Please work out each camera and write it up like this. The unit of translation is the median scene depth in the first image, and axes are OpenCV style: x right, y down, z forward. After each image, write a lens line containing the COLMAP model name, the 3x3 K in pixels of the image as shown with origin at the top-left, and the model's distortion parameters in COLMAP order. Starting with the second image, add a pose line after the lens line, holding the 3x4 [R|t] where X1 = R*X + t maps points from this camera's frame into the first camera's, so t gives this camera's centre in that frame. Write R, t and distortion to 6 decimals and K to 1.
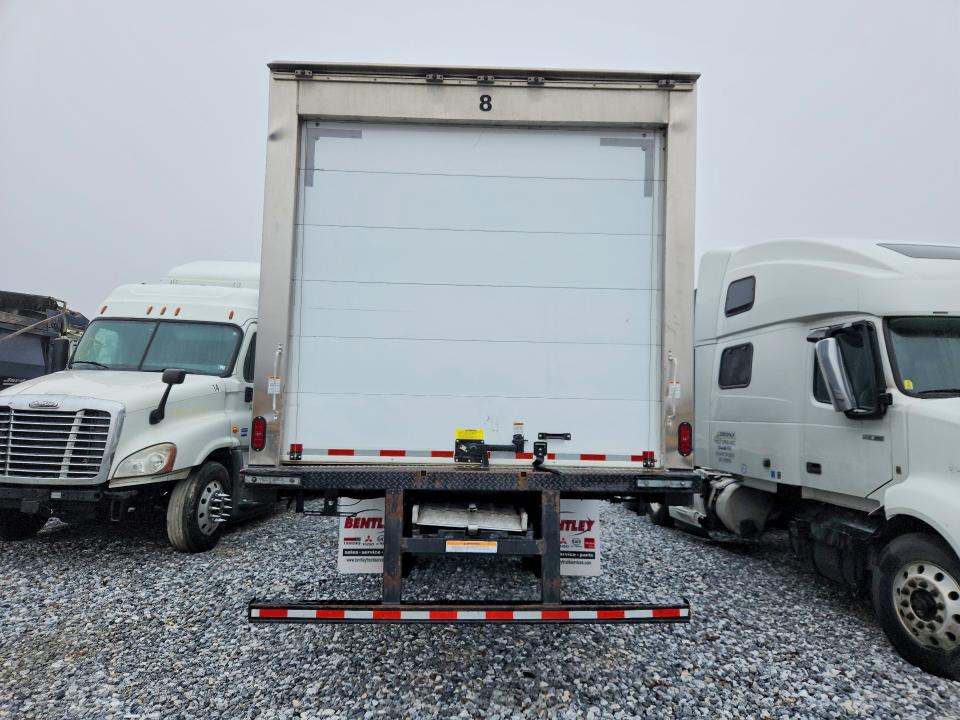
lens RADIAL K [[757.9, 0, 500.5], [0, 757.9, 329.1], [0, 0, 1]] dist [0.059333, -0.056307]
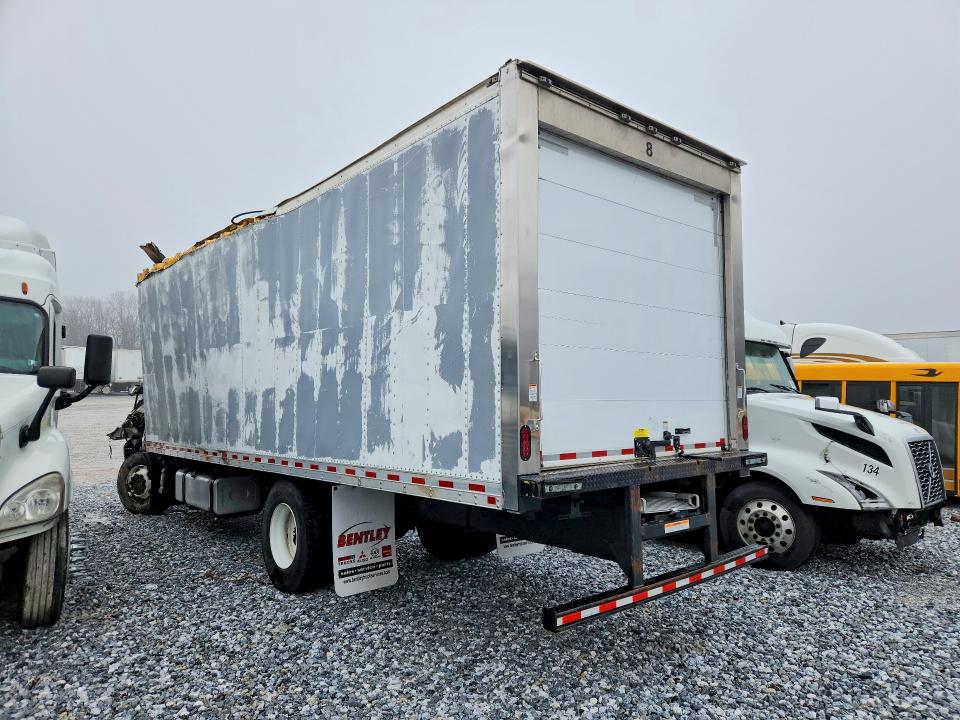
lens RADIAL K [[757.9, 0, 500.5], [0, 757.9, 329.1], [0, 0, 1]] dist [0.059333, -0.056307]
pose [[0.696156, 0.044184, 0.716530, -0.996249], [-0.055347, 0.998437, -0.007794, 0.000626], [-0.715754, -0.034232, 0.697513, 0.334832]]
